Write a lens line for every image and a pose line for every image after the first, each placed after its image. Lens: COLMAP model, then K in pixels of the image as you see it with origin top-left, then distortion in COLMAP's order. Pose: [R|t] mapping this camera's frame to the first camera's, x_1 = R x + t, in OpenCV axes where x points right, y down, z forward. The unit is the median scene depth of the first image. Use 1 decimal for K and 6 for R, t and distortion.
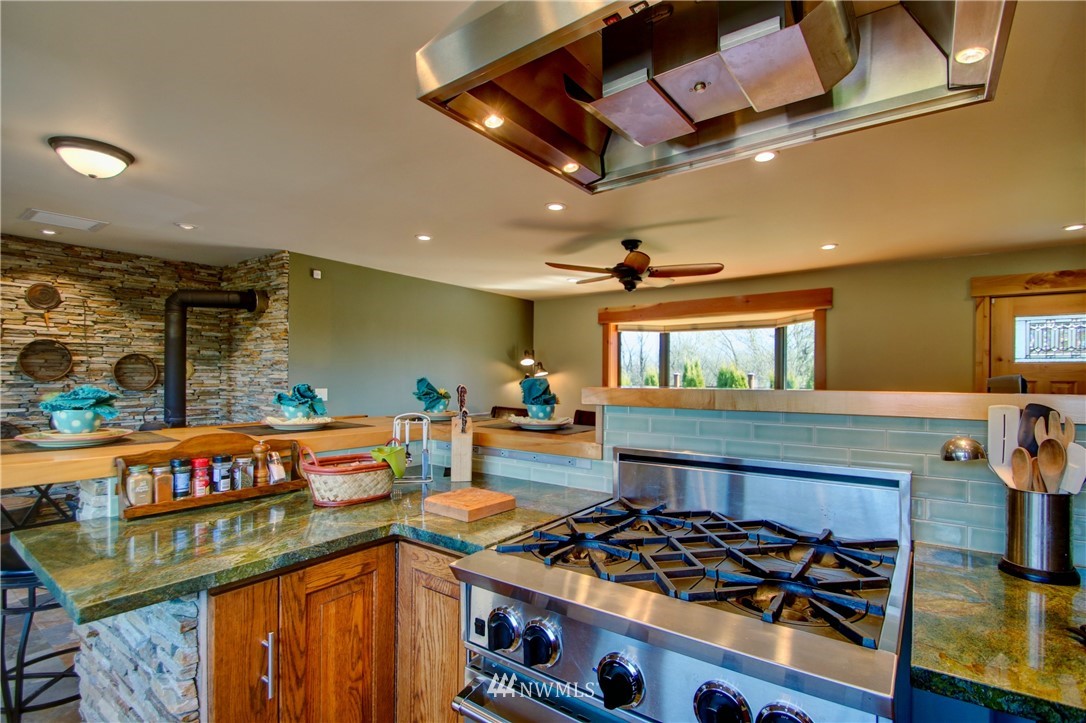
lens RADIAL K [[510.7, 0, 550.8], [0, 510.7, 377.7], [0, 0, 1]] dist [0.012913, -0.016676]
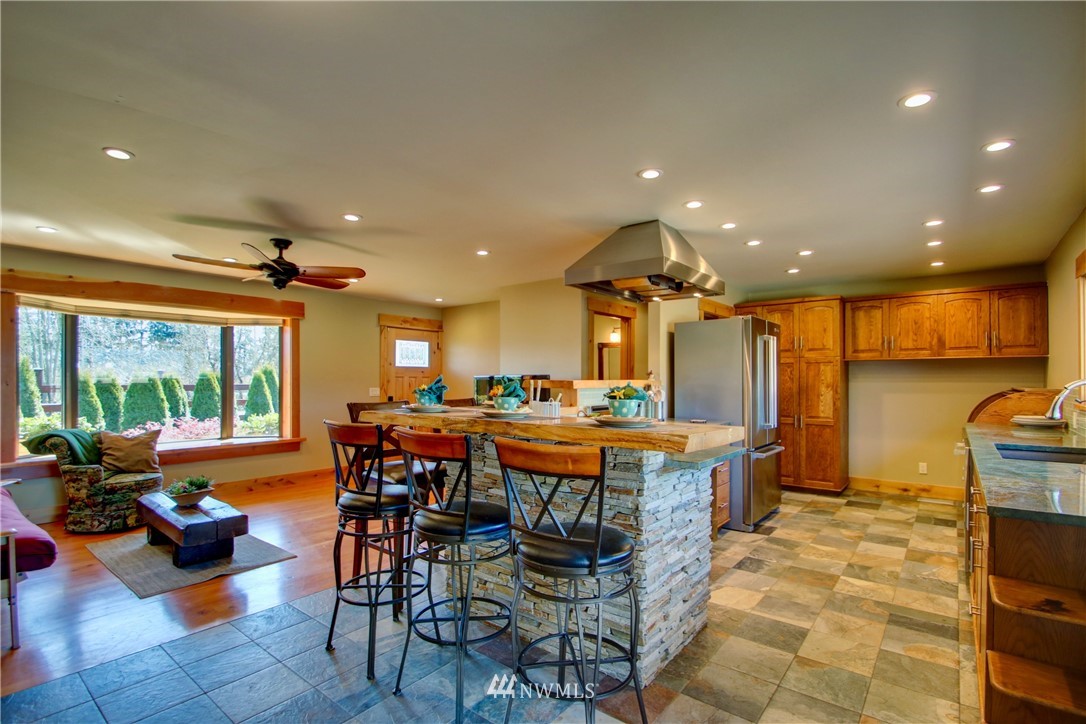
lens RADIAL K [[510.7, 0, 551.8], [0, 510.7, 377.2], [0, 0, 1]] dist [0.012913, -0.016676]
pose [[0.031945, -0.004182, 0.999481, -0.815564], [-0.003846, 0.999983, 0.004307, -0.000784], [-0.999482, -0.003982, 0.031929, 0.411935]]
